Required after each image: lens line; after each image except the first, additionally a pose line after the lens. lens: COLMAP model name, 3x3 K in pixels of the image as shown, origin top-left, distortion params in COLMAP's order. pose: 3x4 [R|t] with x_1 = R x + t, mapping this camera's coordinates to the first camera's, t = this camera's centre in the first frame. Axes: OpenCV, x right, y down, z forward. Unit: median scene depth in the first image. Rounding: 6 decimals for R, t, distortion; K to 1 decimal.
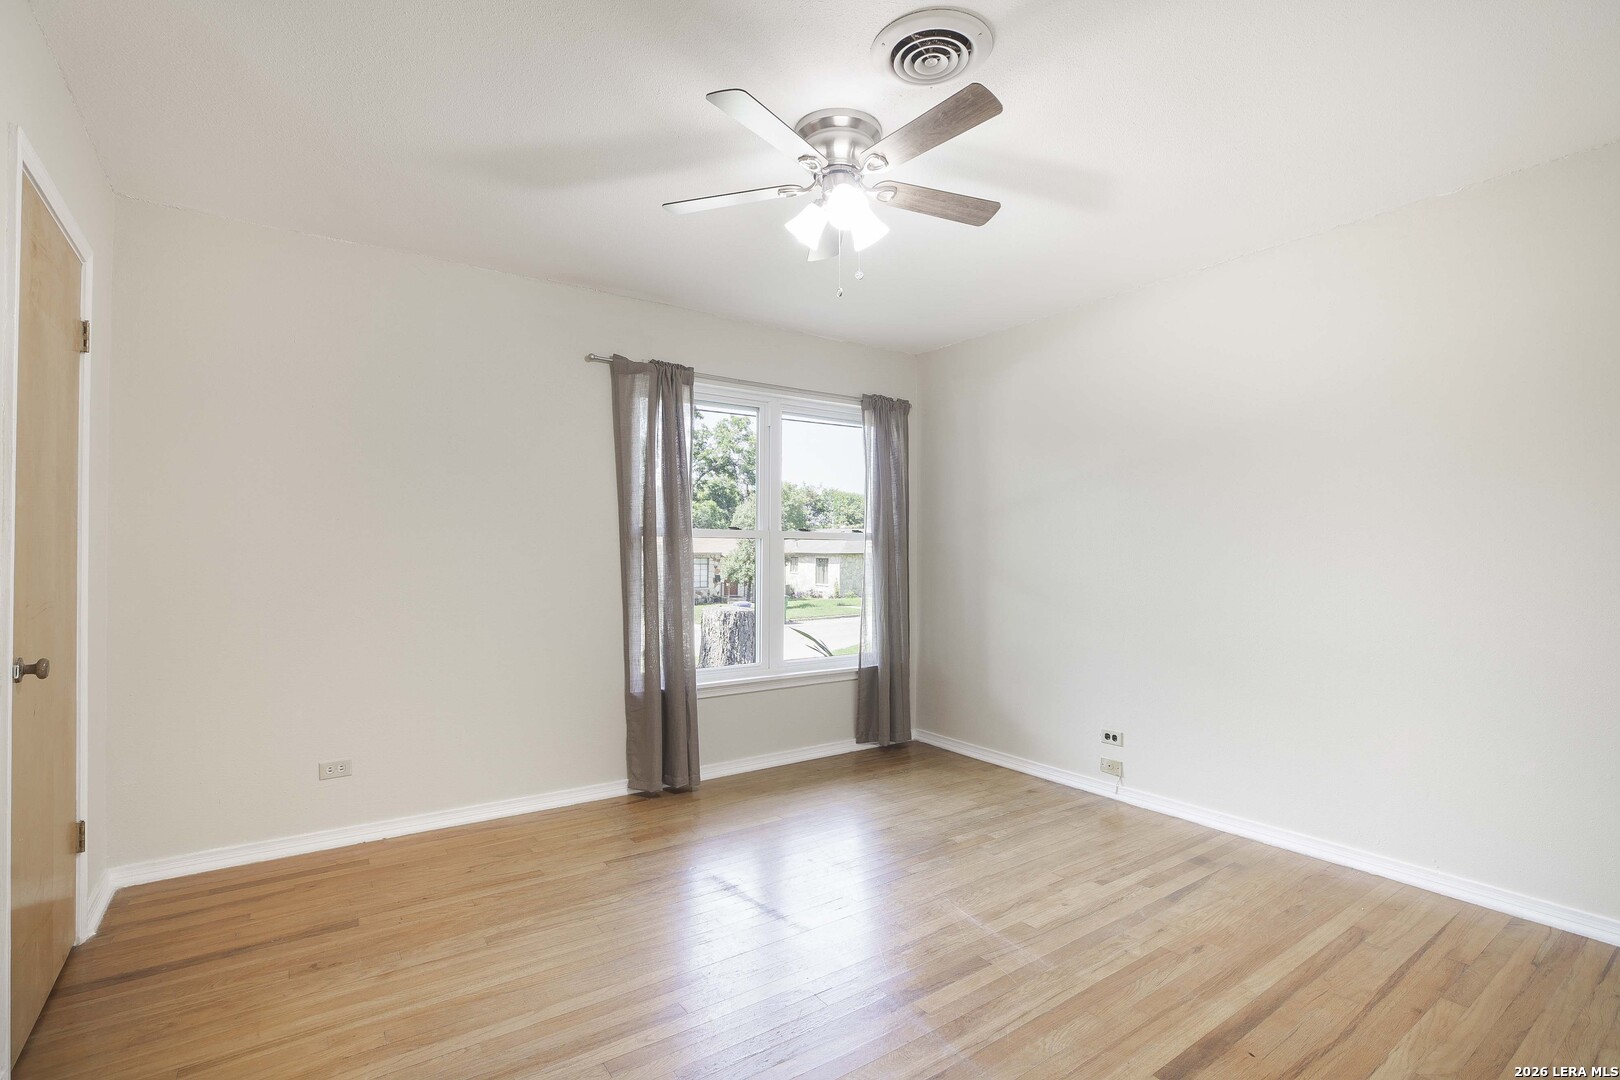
lens RADIAL K [[750.4, 0, 810.0], [0, 750.4, 540.0], [0, 0, 1]] dist [-0.037315, 0.009897]
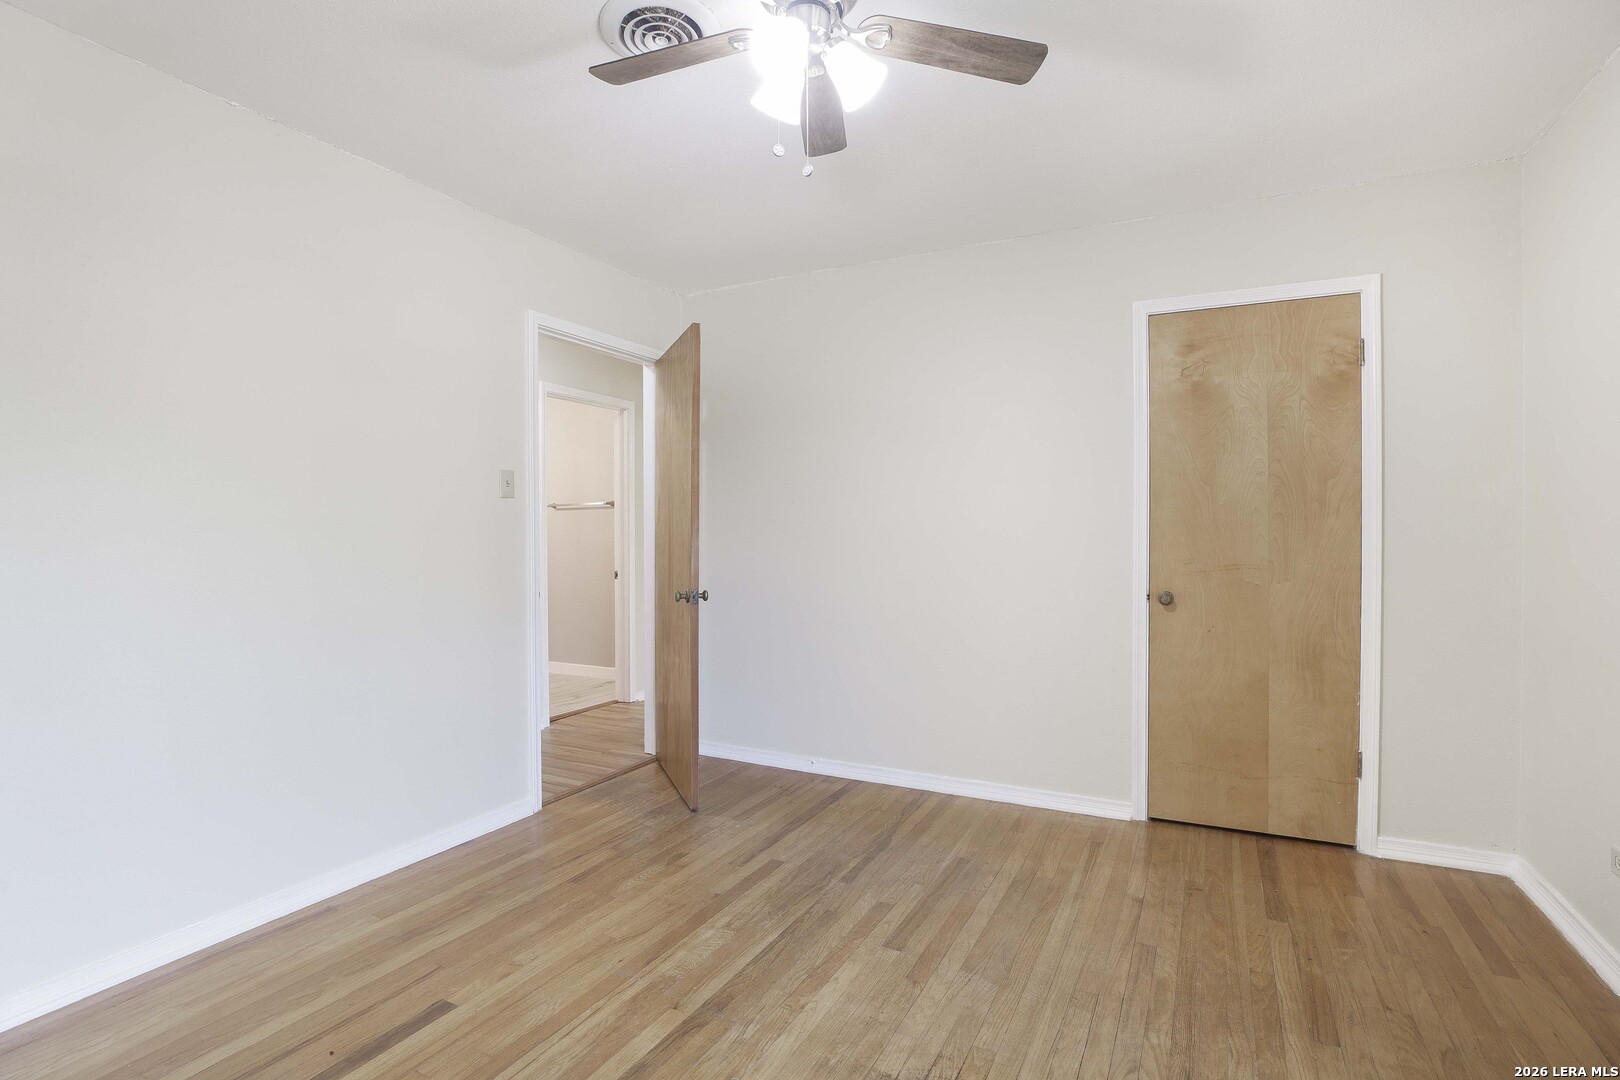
lens RADIAL K [[750.4, 0, 810.0], [0, 750.4, 540.0], [0, 0, 1]] dist [-0.037315, 0.009897]
pose [[-0.890432, 0.003950, -0.455098, 0.384098], [0.008143, 0.999941, -0.007254, 0.034020], [0.455043, -0.010165, -0.890412, 1.721831]]
